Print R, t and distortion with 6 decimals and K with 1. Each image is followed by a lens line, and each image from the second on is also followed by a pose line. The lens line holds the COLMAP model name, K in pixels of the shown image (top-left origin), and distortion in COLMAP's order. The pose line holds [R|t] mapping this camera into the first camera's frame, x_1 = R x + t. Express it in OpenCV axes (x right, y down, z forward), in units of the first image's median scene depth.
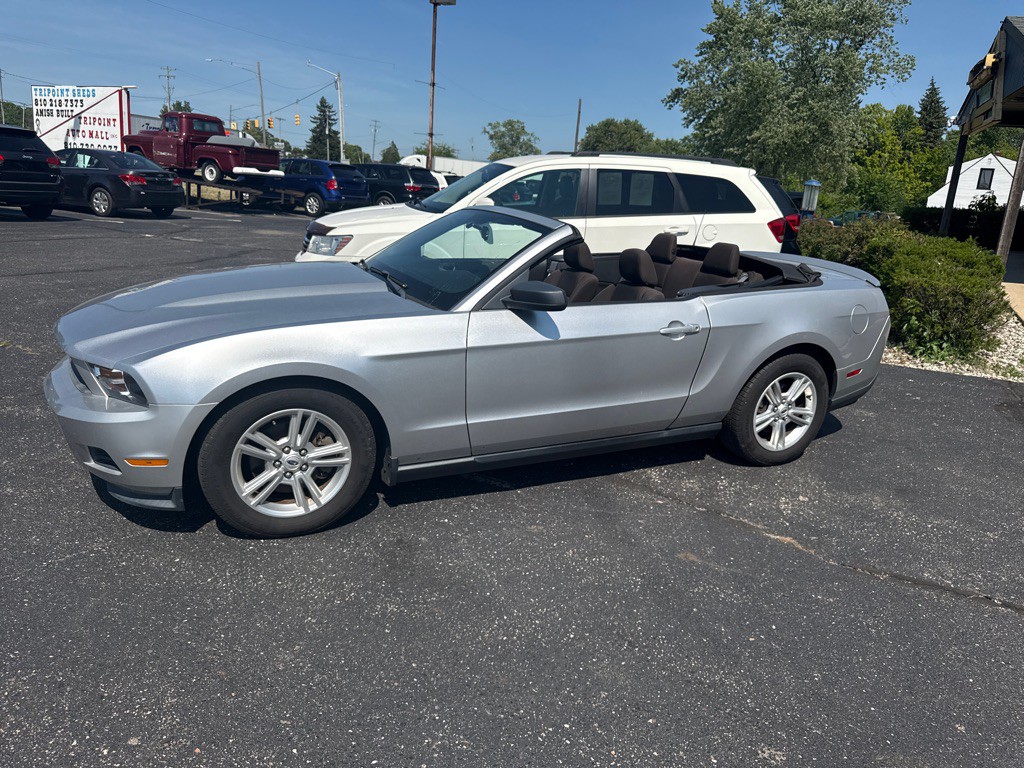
lens RADIAL K [[739.9, 0, 512.0], [0, 739.9, 384.0], [0, 0, 1]] dist [0.052510, -0.063384]
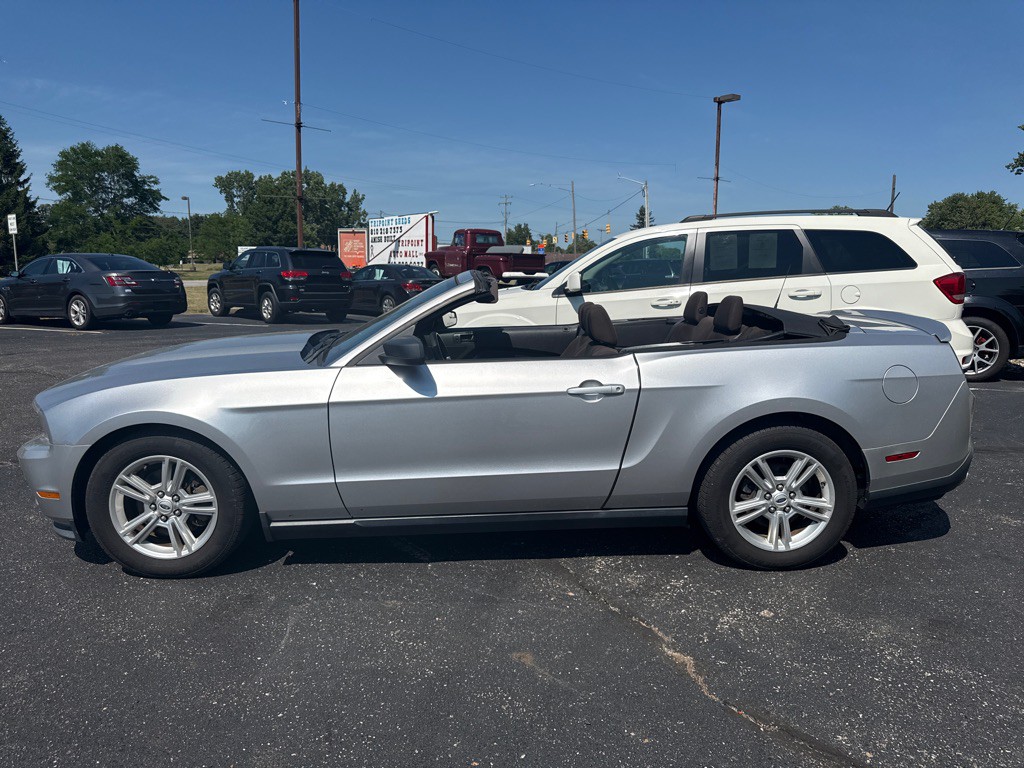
lens RADIAL K [[739.9, 0, 512.0], [0, 739.9, 384.0], [0, 0, 1]] dist [0.052510, -0.063384]
pose [[0.904942, -0.003437, -0.425522, 0.443905], [-0.052511, 0.991423, -0.119682, 0.024205], [0.422283, 0.130650, 0.896999, 0.164938]]
